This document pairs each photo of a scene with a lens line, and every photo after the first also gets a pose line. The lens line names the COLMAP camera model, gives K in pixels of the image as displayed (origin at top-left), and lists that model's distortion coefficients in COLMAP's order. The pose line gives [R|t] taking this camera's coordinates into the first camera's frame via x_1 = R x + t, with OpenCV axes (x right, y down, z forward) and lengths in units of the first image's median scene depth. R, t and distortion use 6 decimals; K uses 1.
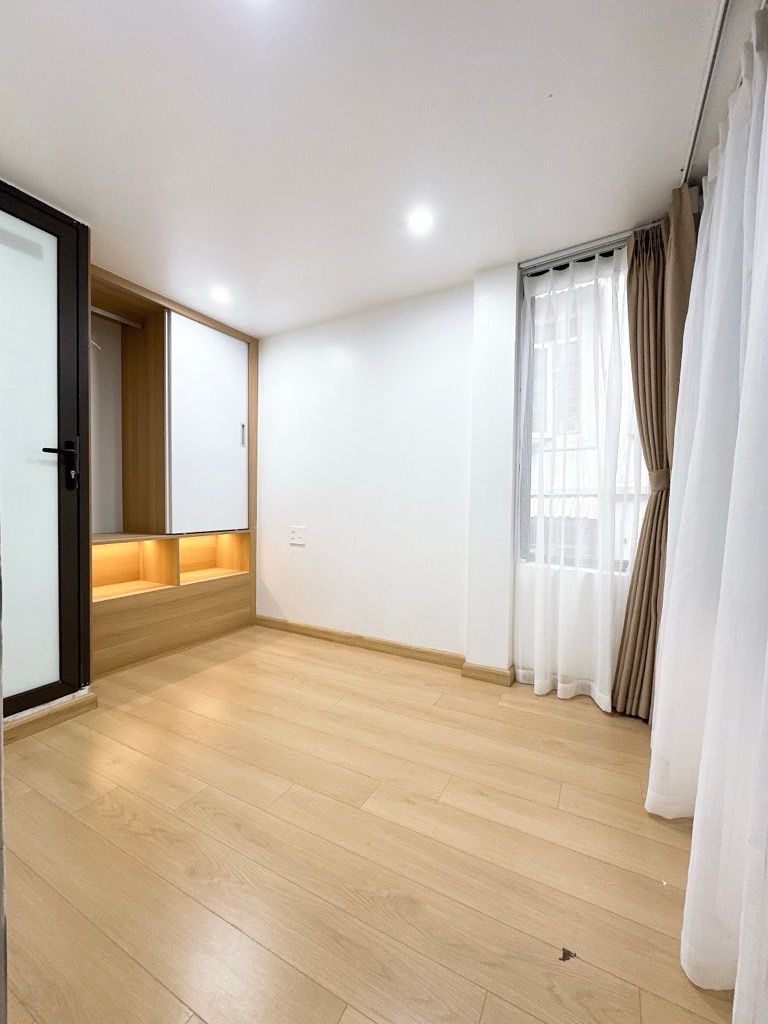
lens RADIAL K [[416.3, 0, 383.9], [0, 416.3, 515.3], [0, 0, 1]] dist [-0.006498, -0.001273]
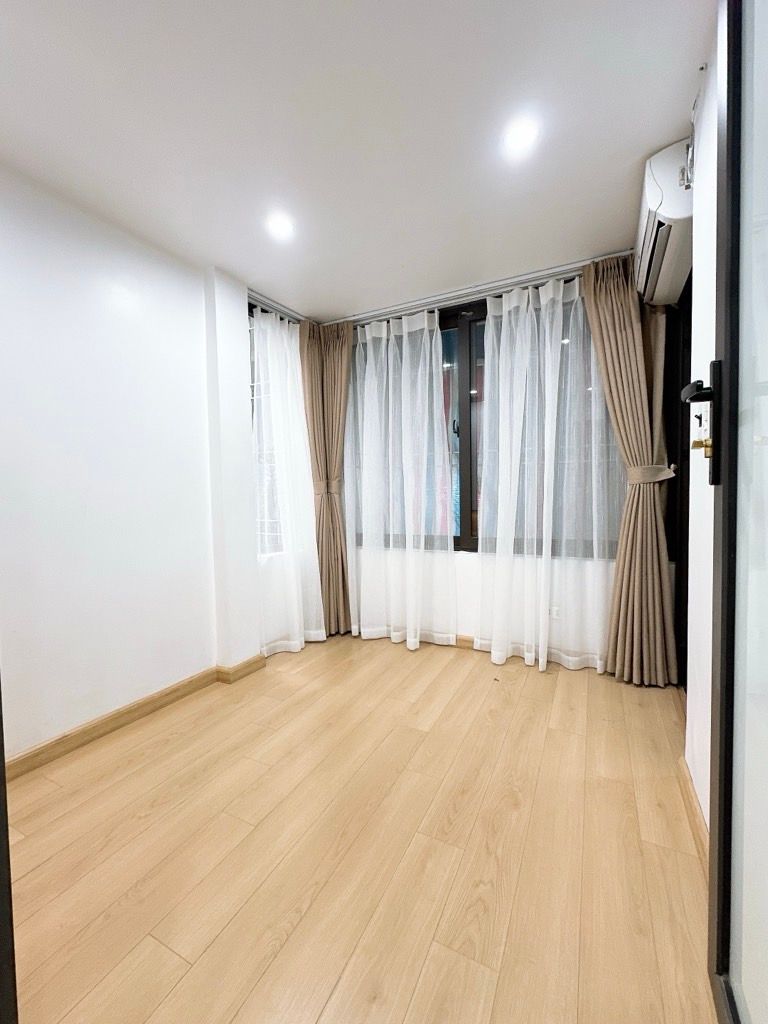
lens RADIAL K [[416.3, 0, 387.4], [0, 416.3, 511.2], [0, 0, 1]] dist [-0.006498, -0.001273]
pose [[-0.027461, -0.041668, 0.998754, -0.662553], [0.053763, 0.997623, 0.043099, -0.029609], [-0.998176, 0.054880, -0.025155, 0.551774]]
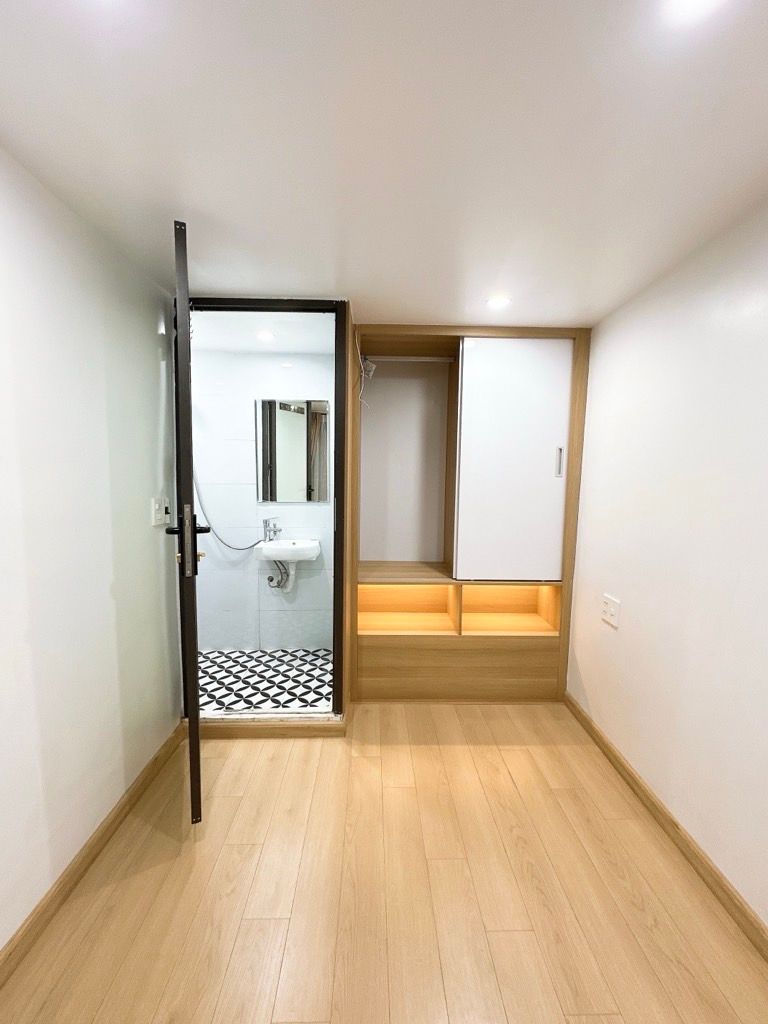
lens RADIAL K [[416.3, 0, 384.6], [0, 416.3, 511.2], [0, 0, 1]] dist [-0.006498, -0.001273]
pose [[0.487009, 0.080300, -0.869698, 0.218890], [-0.037093, 0.996768, 0.071261, -0.171016], [0.872609, -0.002445, 0.488413, 0.398203]]
